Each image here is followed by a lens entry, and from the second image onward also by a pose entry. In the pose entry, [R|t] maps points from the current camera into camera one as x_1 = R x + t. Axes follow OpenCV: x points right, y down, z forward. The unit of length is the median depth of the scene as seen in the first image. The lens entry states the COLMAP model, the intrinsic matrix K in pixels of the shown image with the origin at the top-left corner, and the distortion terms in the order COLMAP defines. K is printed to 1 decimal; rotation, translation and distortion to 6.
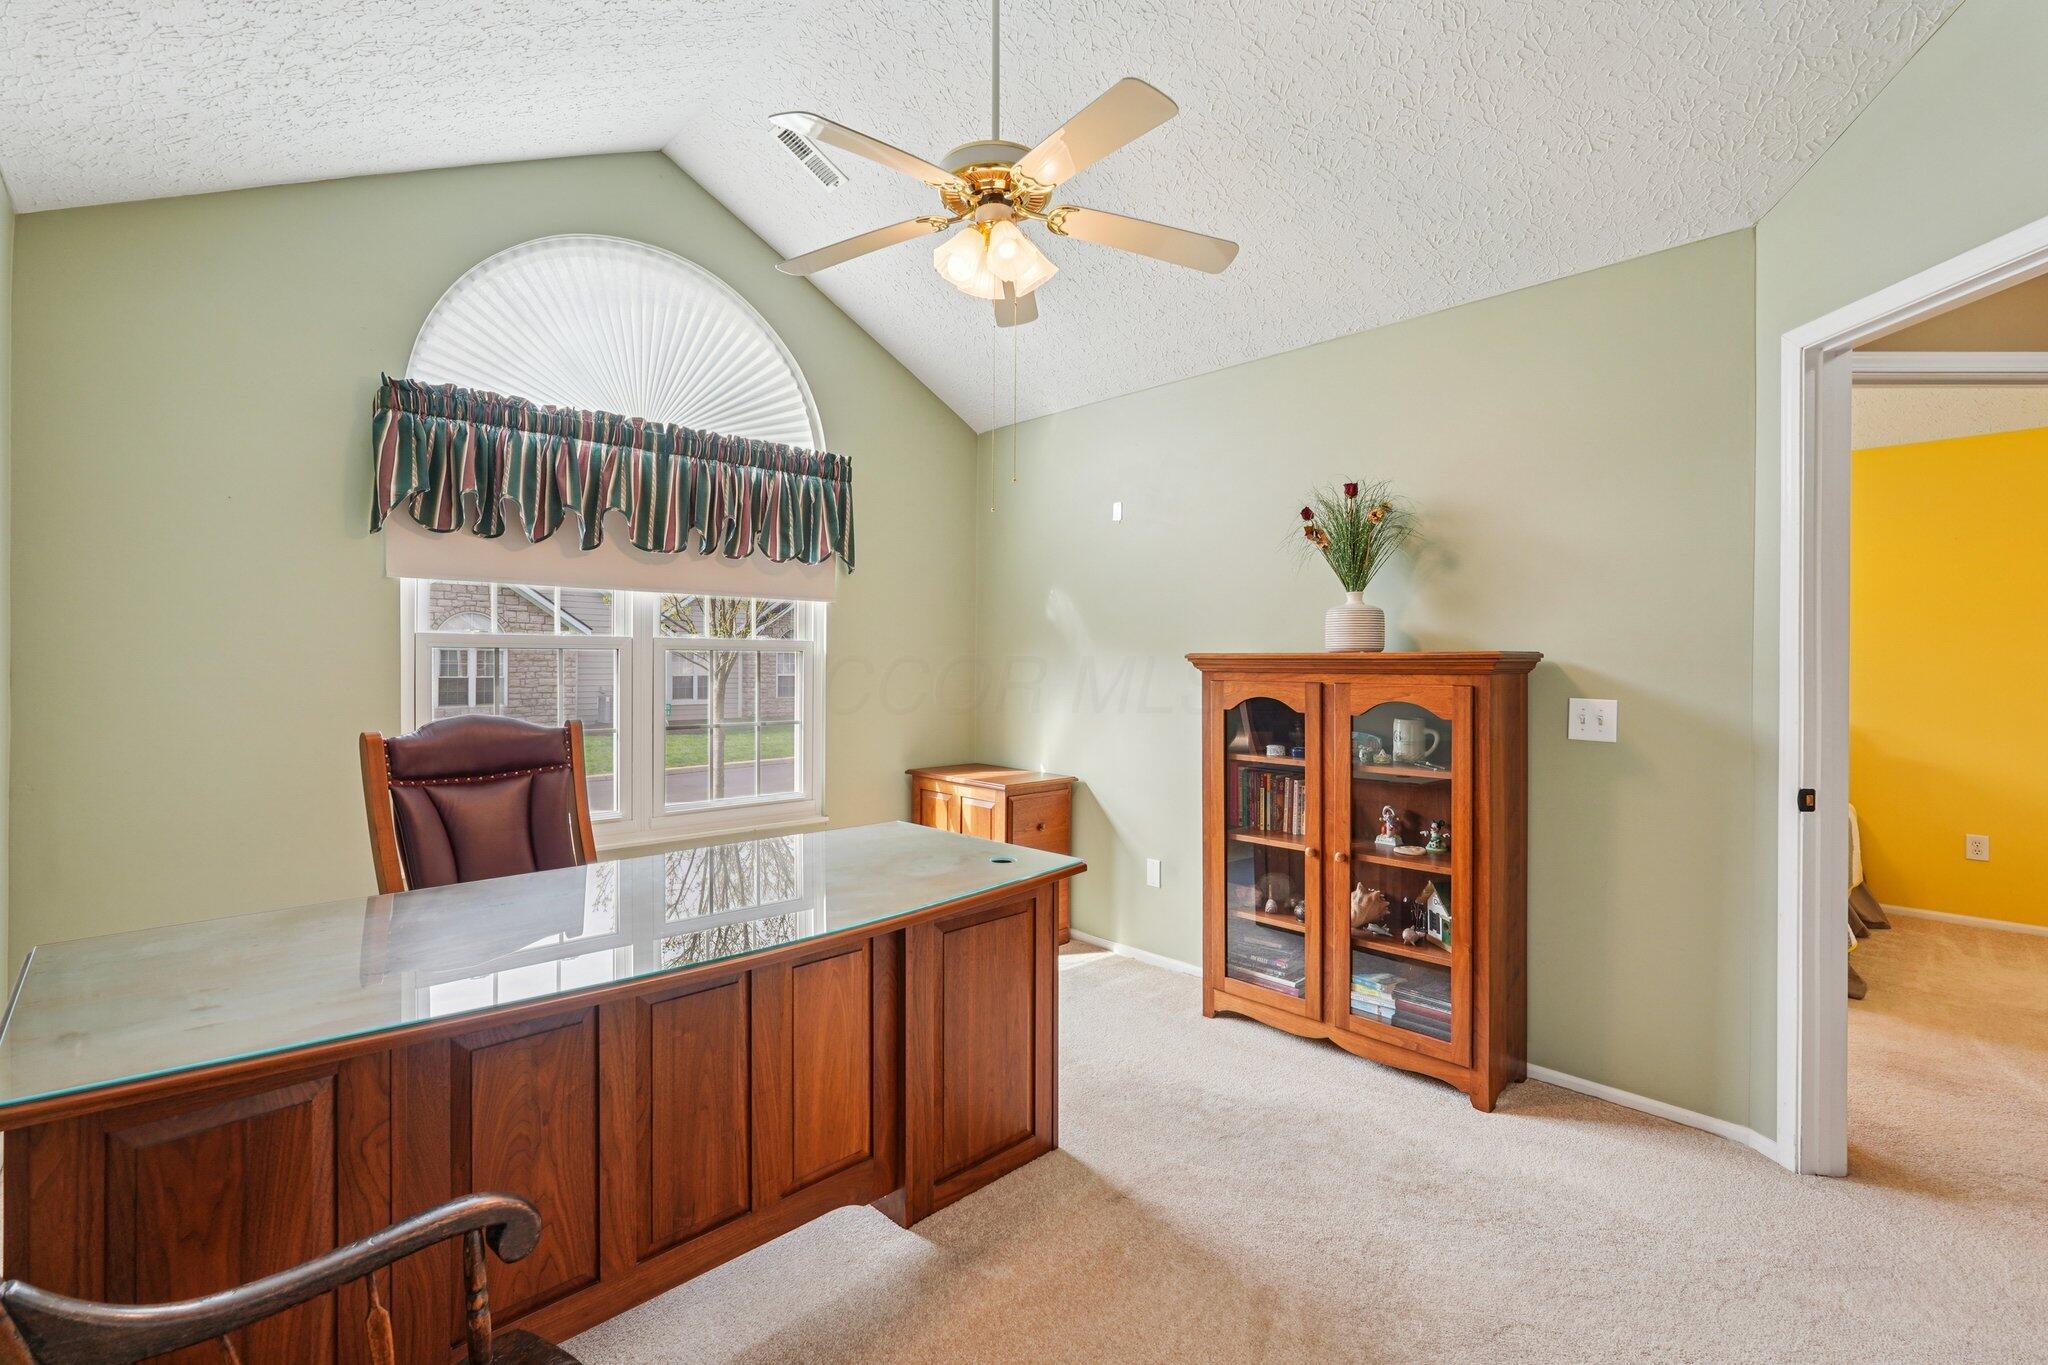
lens RADIAL K [[923.1, 0, 1023.2], [0, 923.1, 665.4], [0, 0, 1]] dist [-0.001854, -0.000049]
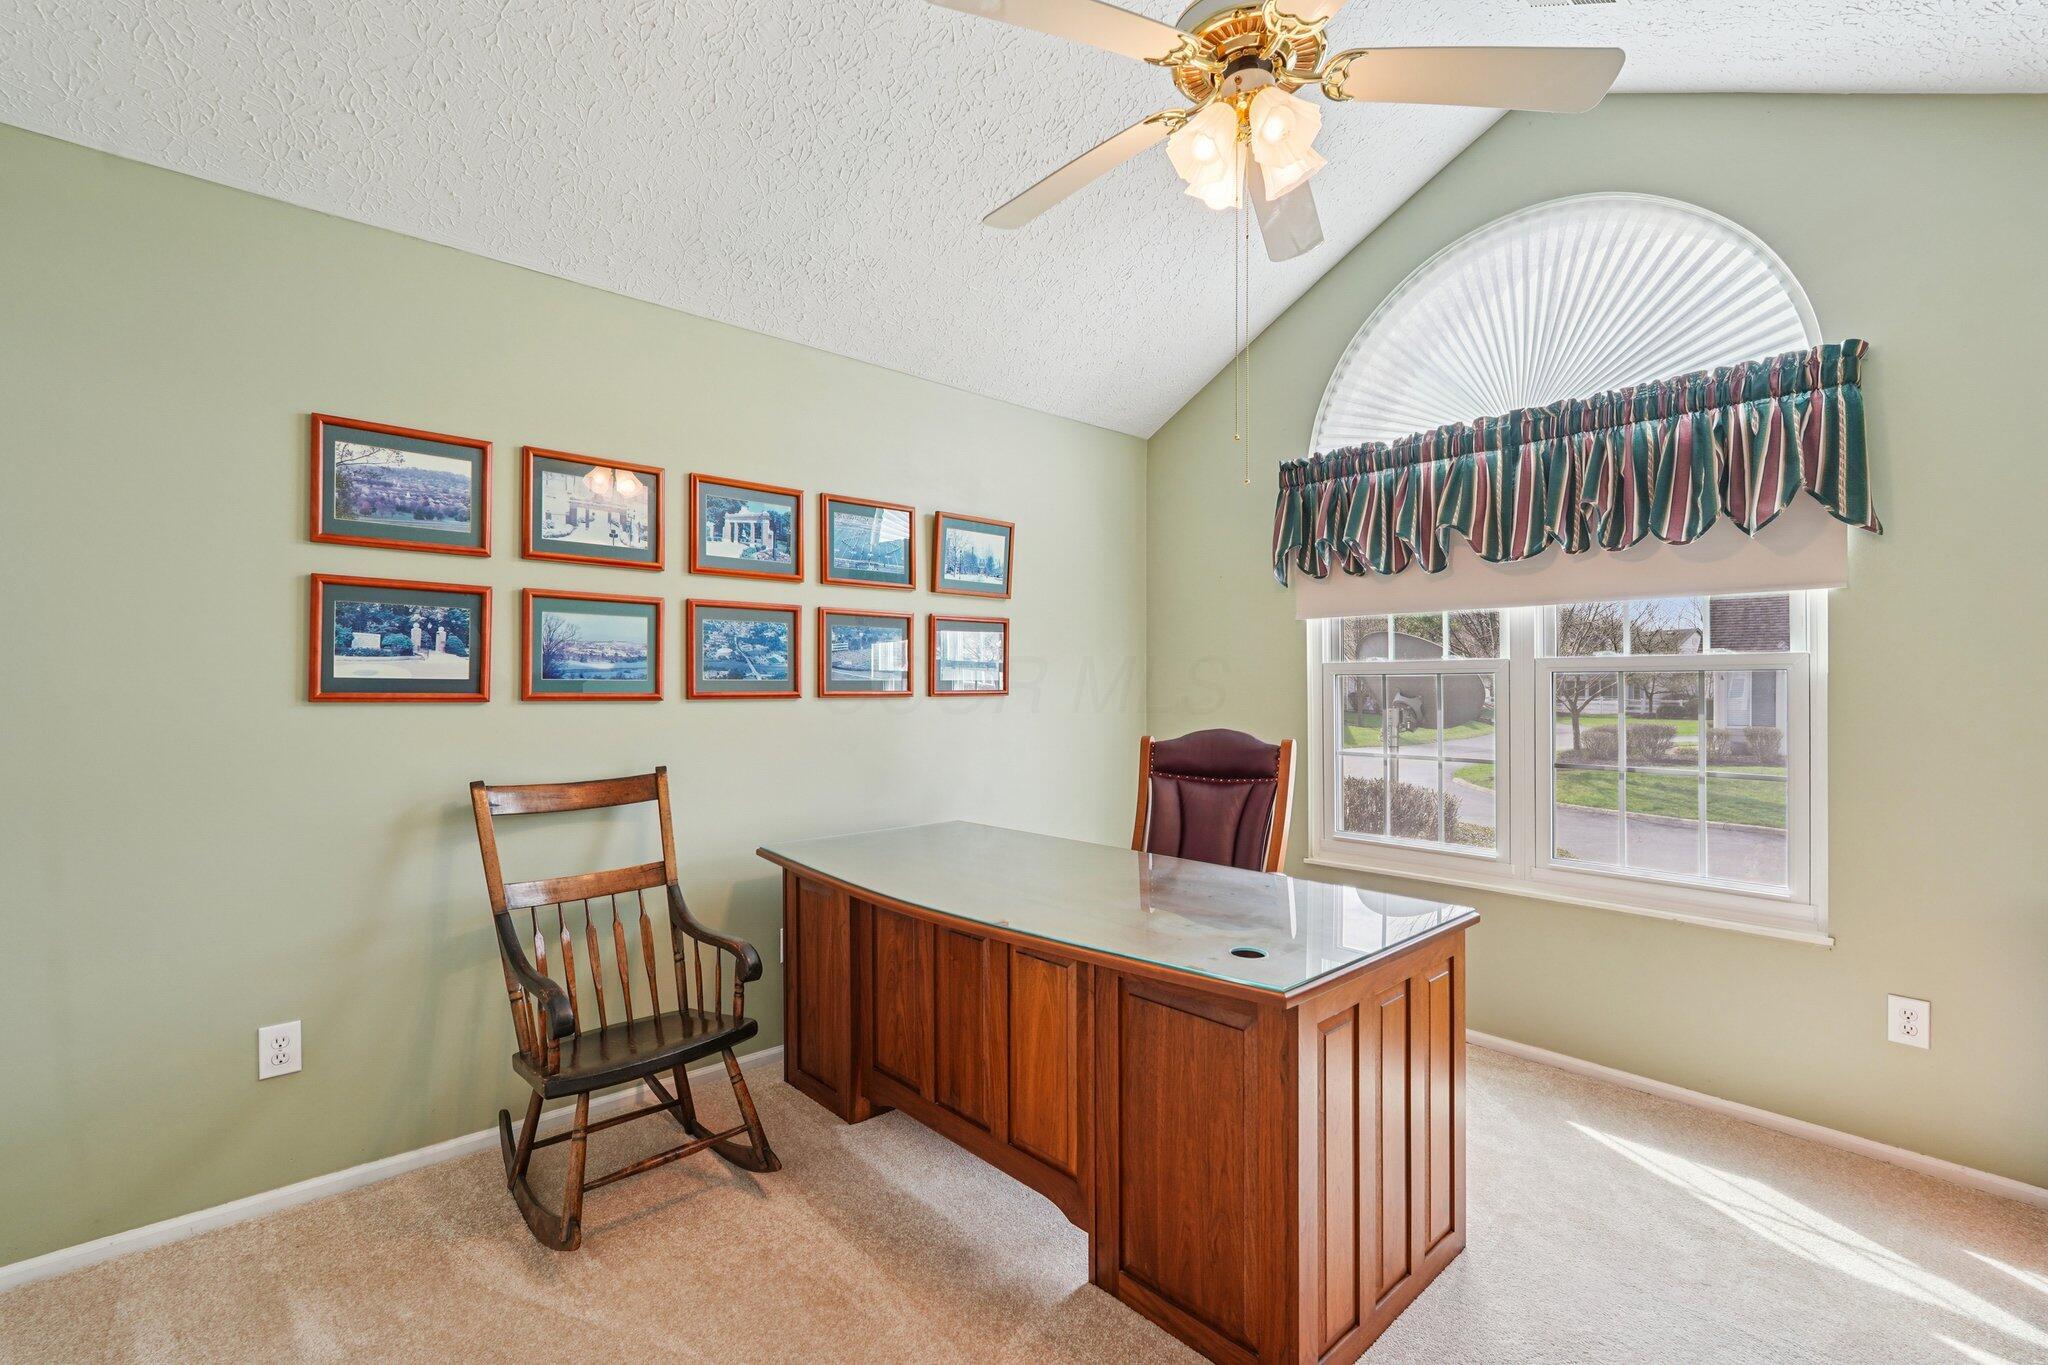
lens RADIAL K [[914.3, 0, 1016.9], [0, 914.3, 680.2], [0, 0, 1]] dist [-0.017630, 0.011758]
pose [[-0.036316, -0.011961, -0.999269, 0.523809], [-0.003920, 0.999922, -0.011826, 0.002459], [0.999333, 0.003488, -0.036360, 0.613696]]
